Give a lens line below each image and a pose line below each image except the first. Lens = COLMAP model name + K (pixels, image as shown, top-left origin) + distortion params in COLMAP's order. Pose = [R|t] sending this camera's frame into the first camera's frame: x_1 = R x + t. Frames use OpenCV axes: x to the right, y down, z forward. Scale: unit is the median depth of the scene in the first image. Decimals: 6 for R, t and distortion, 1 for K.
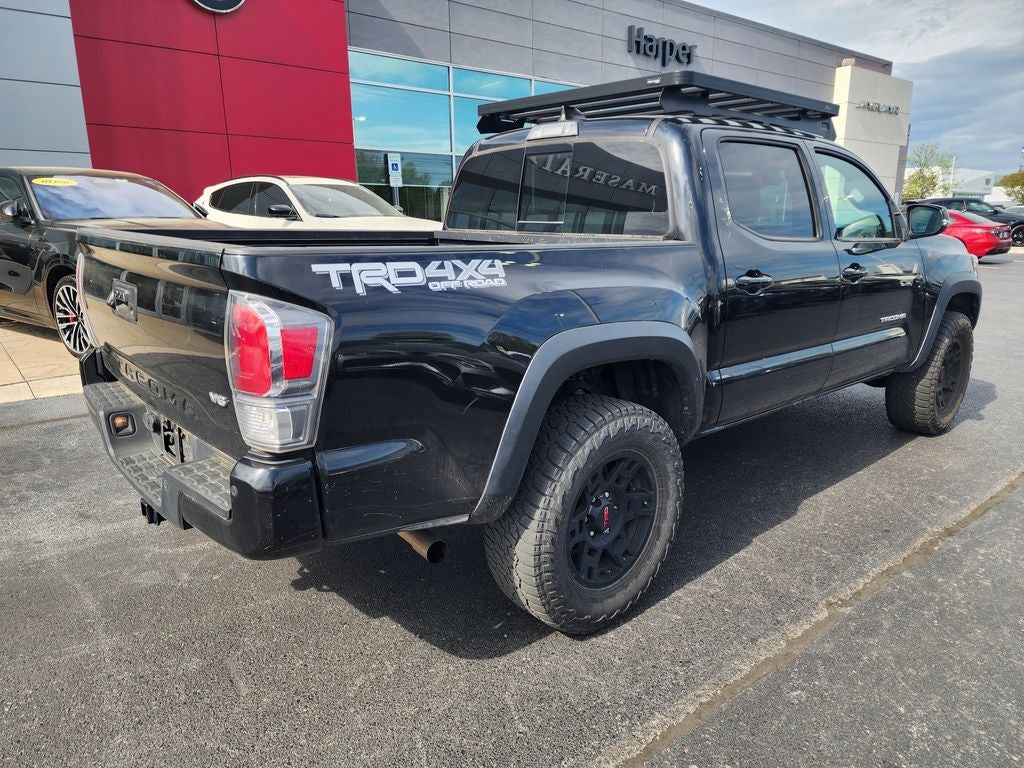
lens RADIAL K [[684.9, 0, 512.0], [0, 684.9, 384.0], [0, 0, 1]] dist [0.074105, -0.064807]
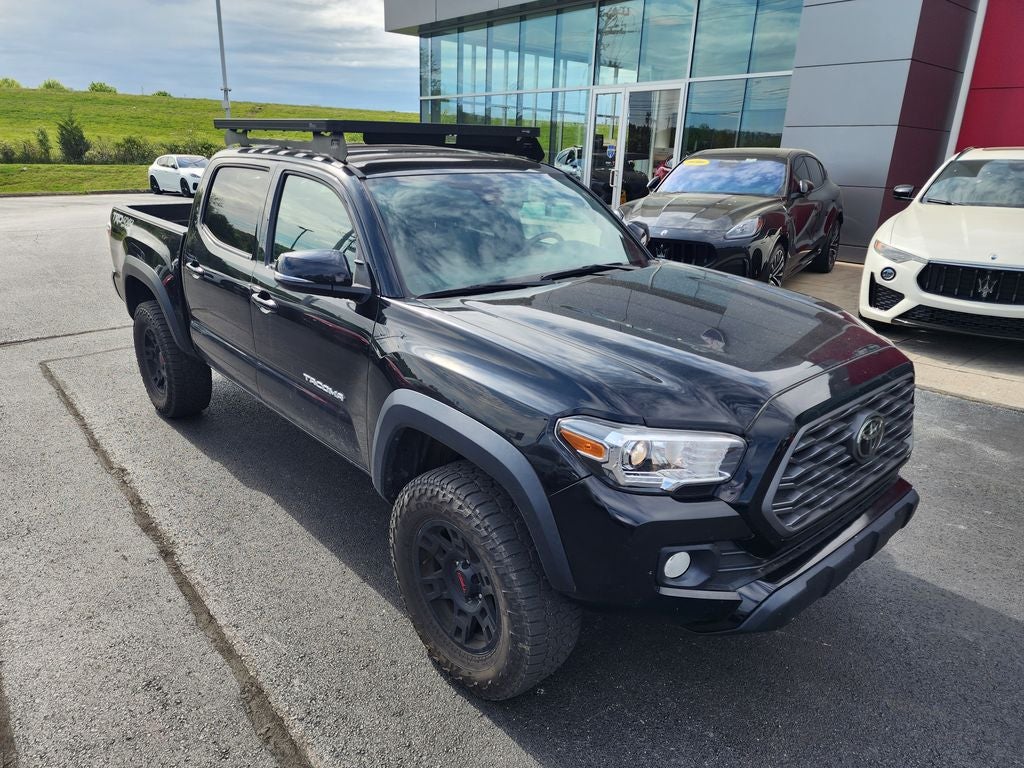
lens RADIAL K [[690.3, 0, 510.9], [0, 690.3, 389.8], [0, 0, 1]] dist [0.075438, -0.069161]
pose [[-0.008106, 0.331125, -0.943552, 2.001077], [-0.261845, 0.909956, 0.321585, -0.620895], [0.965076, 0.249671, 0.079328, 1.780676]]
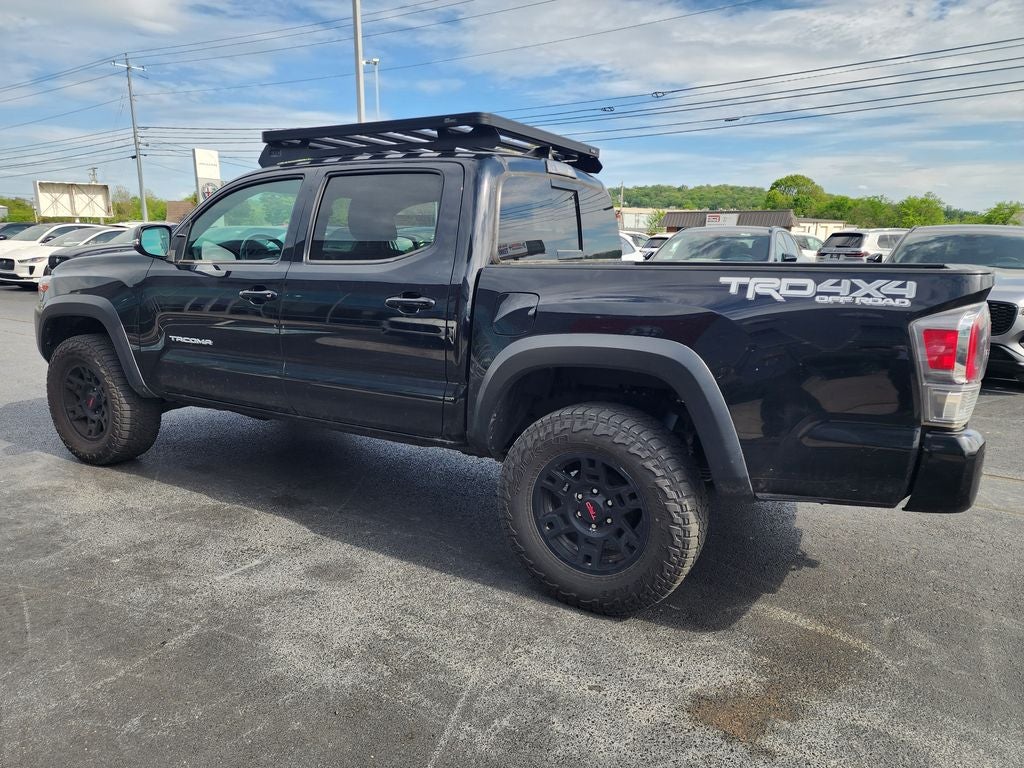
lens RADIAL K [[690.3, 0, 510.9], [0, 690.3, 389.8], [0, 0, 1]] dist [0.075438, -0.069161]
pose [[0.350578, 0.186148, -0.917847, 0.623047], [-0.217947, 0.969356, 0.113348, -0.006592], [0.910821, 0.160304, 0.380405, 0.045594]]
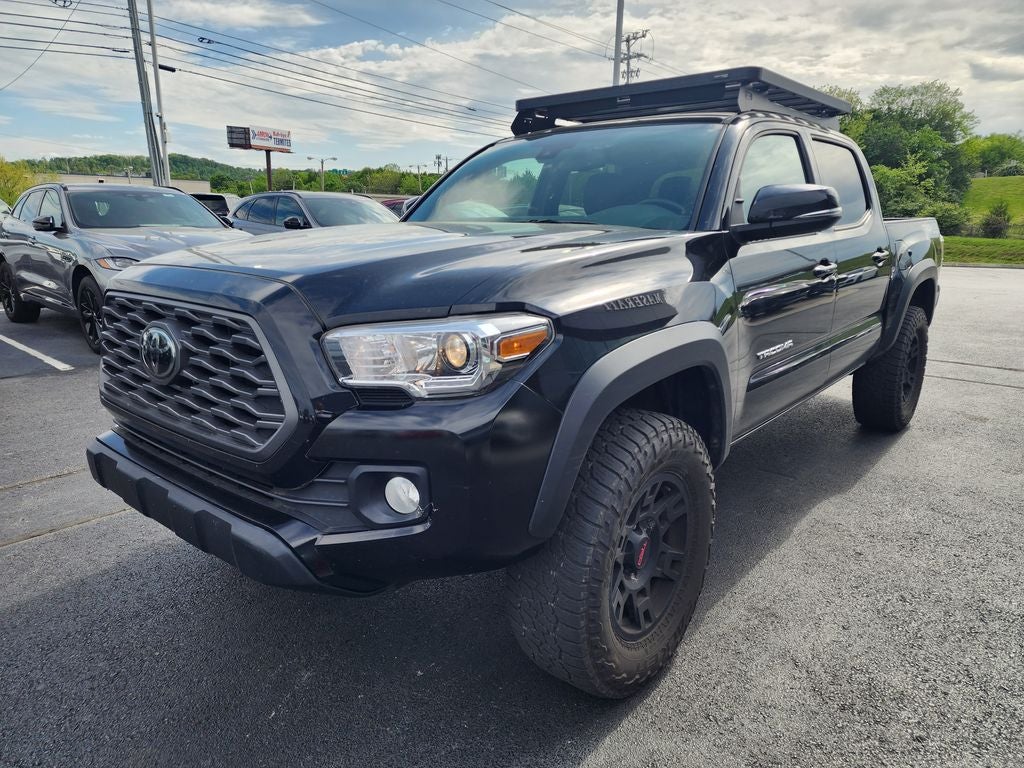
lens RADIAL K [[680.7, 0, 514.0], [0, 680.7, 381.1], [0, 0, 1]] dist [0.078653, -0.064178]
pose [[0.982422, -0.052297, 0.179196, -1.628350], [0.050033, 0.998601, 0.017135, 0.224397], [-0.179842, -0.007868, 0.983664, -1.000059]]
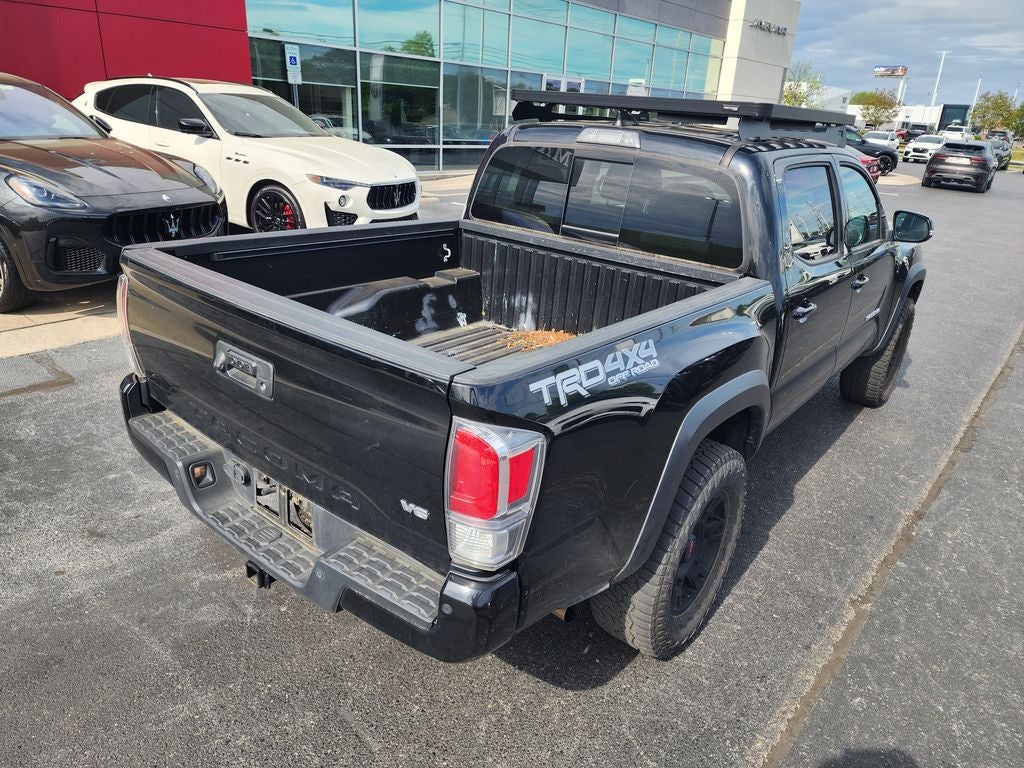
lens RADIAL K [[685.6, 0, 518.4], [0, 685.6, 381.1], [0, 0, 1]] dist [0.071845, -0.062978]
pose [[0.982823, -0.004174, 0.184506, -0.315474], [-0.021600, 0.990271, 0.137463, -0.202557], [-0.183285, -0.139087, 0.973171, 0.037852]]
